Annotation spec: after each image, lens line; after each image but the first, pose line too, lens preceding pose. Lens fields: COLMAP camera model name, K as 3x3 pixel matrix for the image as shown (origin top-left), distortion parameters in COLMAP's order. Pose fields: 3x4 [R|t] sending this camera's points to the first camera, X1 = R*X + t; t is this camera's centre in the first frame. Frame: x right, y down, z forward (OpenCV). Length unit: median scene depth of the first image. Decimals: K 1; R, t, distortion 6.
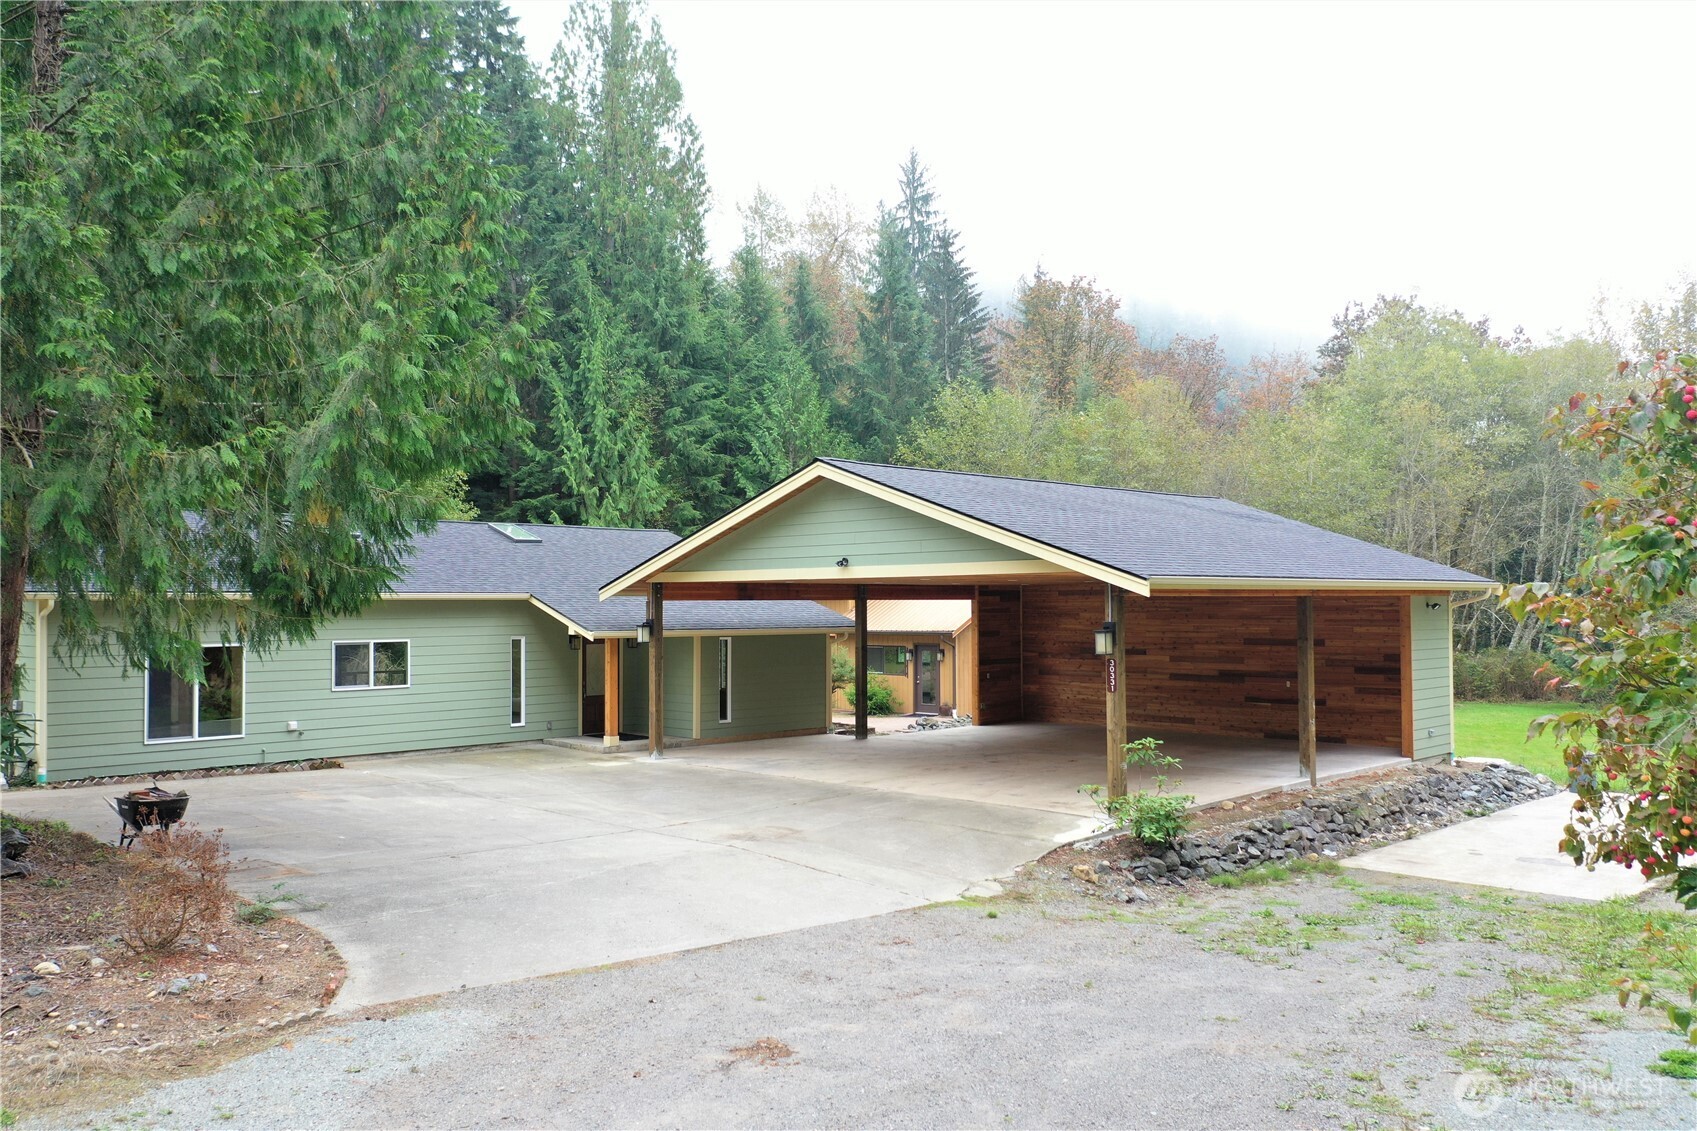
lens RADIAL K [[1349.6, 0, 849.9], [0, 1349.6, 571.8], [0, 0, 1]] dist [0.011824, -0.005719]
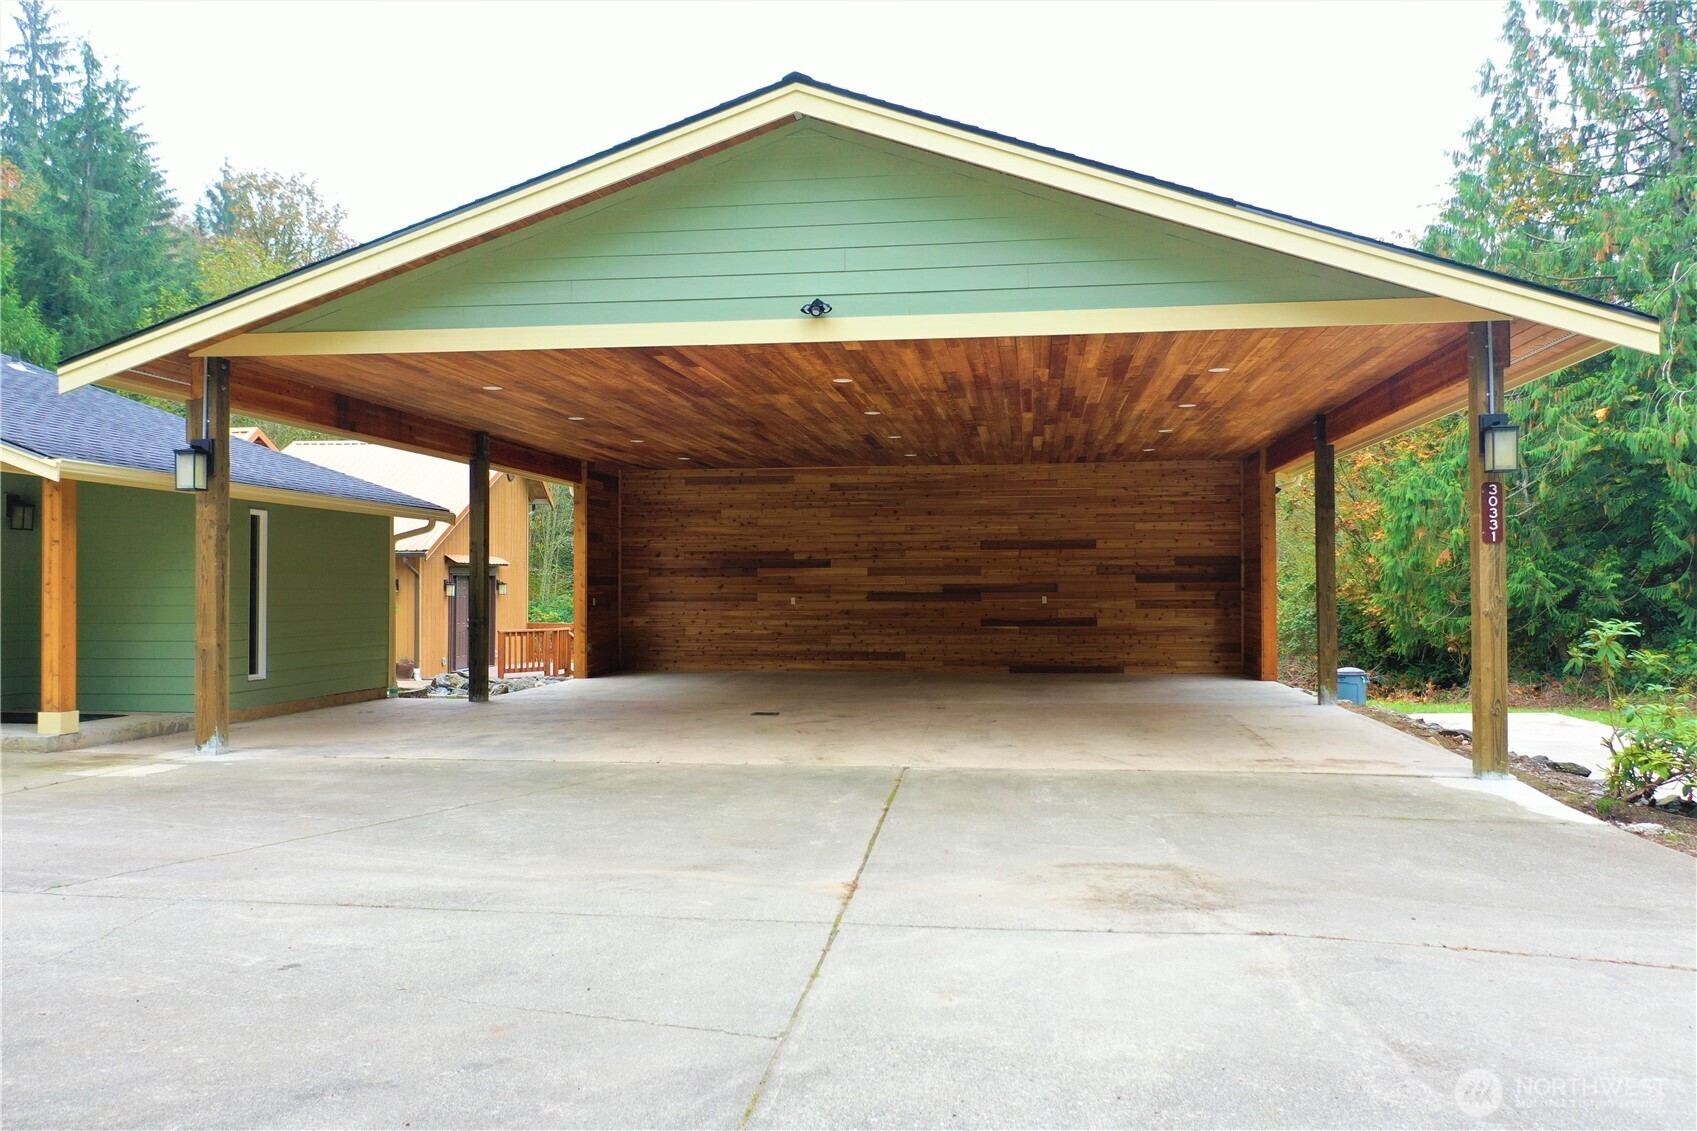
lens RADIAL K [[1349.6, 0, 851.8], [0, 1349.6, 568.7], [0, 0, 1]] dist [0.011824, -0.005719]
pose [[0.796615, 0.010368, 0.604398, -0.212315], [-0.015479, 0.999875, 0.003248, 0.062584], [-0.604288, -0.011943, 0.796676, 0.445366]]
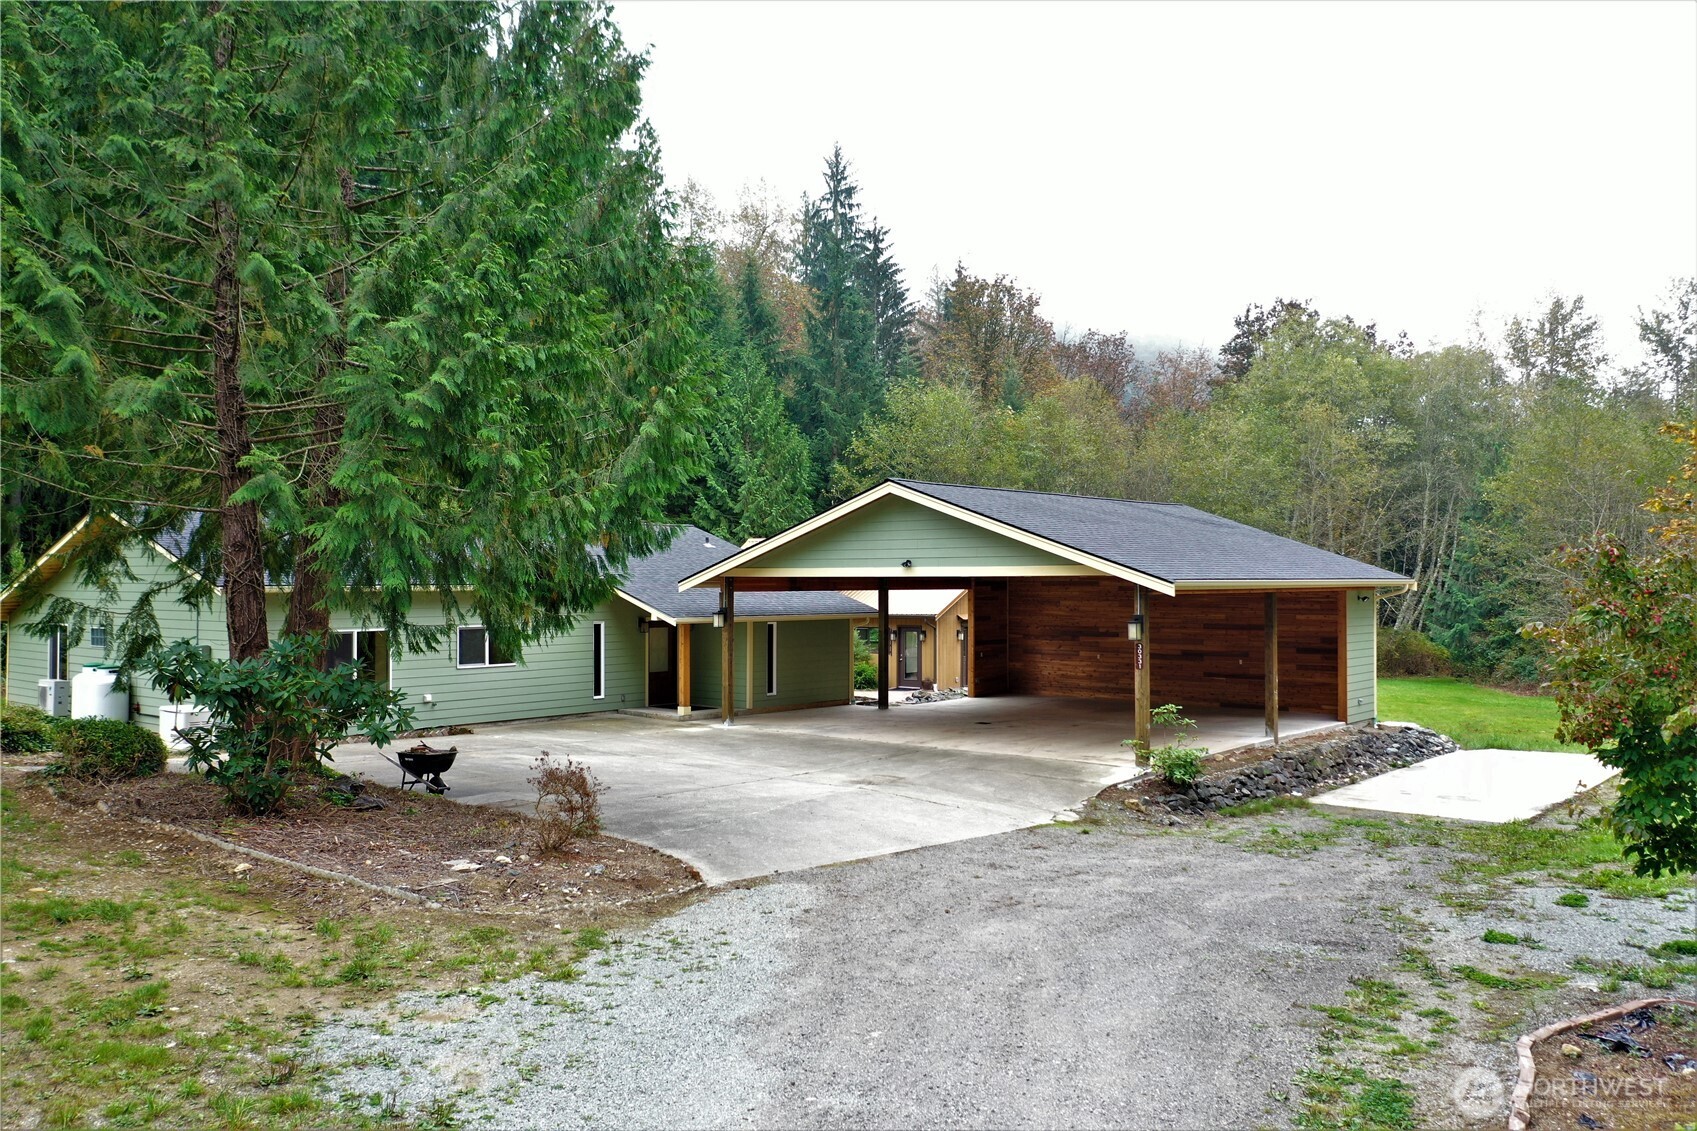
lens RADIAL K [[1349.6, 0, 850.2], [0, 1349.6, 572.2], [0, 0, 1]] dist [0.011824, -0.005719]
pose [[0.996695, 0.004858, 0.081083, -0.115082], [-0.006324, 0.999821, 0.017829, -0.015299], [-0.080982, -0.018282, 0.996548, -0.161010]]
